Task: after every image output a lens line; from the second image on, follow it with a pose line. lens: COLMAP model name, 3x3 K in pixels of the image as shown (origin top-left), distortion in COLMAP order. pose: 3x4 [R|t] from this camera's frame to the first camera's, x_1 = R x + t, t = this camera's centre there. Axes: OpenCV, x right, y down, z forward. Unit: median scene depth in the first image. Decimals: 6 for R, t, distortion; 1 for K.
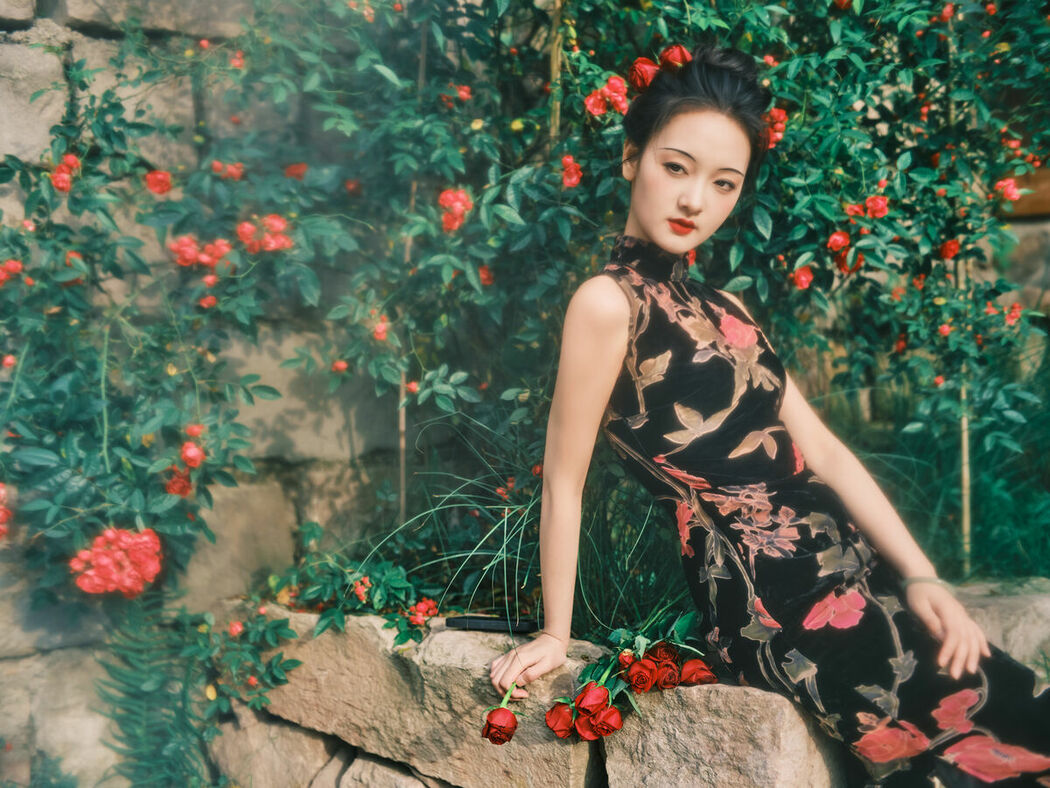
lens RADIAL K [[1192.6, 0, 558.6], [0, 1192.6, 431.3], [0, 0, 1]] dist [-0.004524, 0.007690]
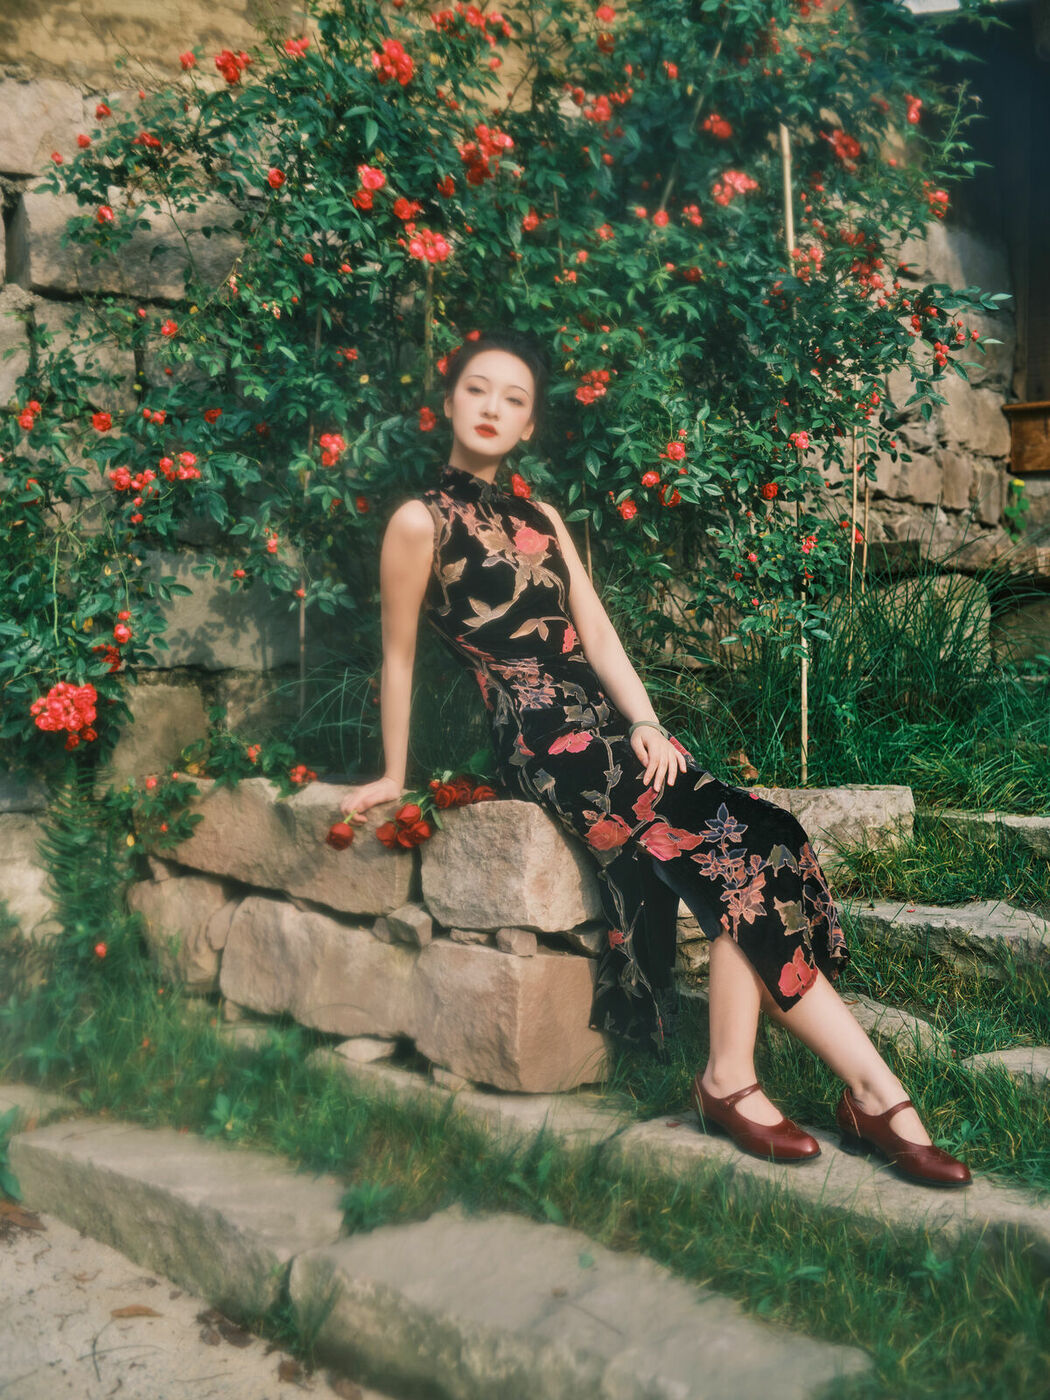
lens RADIAL K [[1590.1, 0, 525.0], [0, 1590.1, 700.0], [0, 0, 1]] dist [-0.004524, 0.007690]
pose [[0.998150, 0.023255, -0.056179, 0.200093], [-0.024644, 0.999404, -0.024163, 0.105195], [0.055584, 0.025502, 0.998128, -0.609759]]
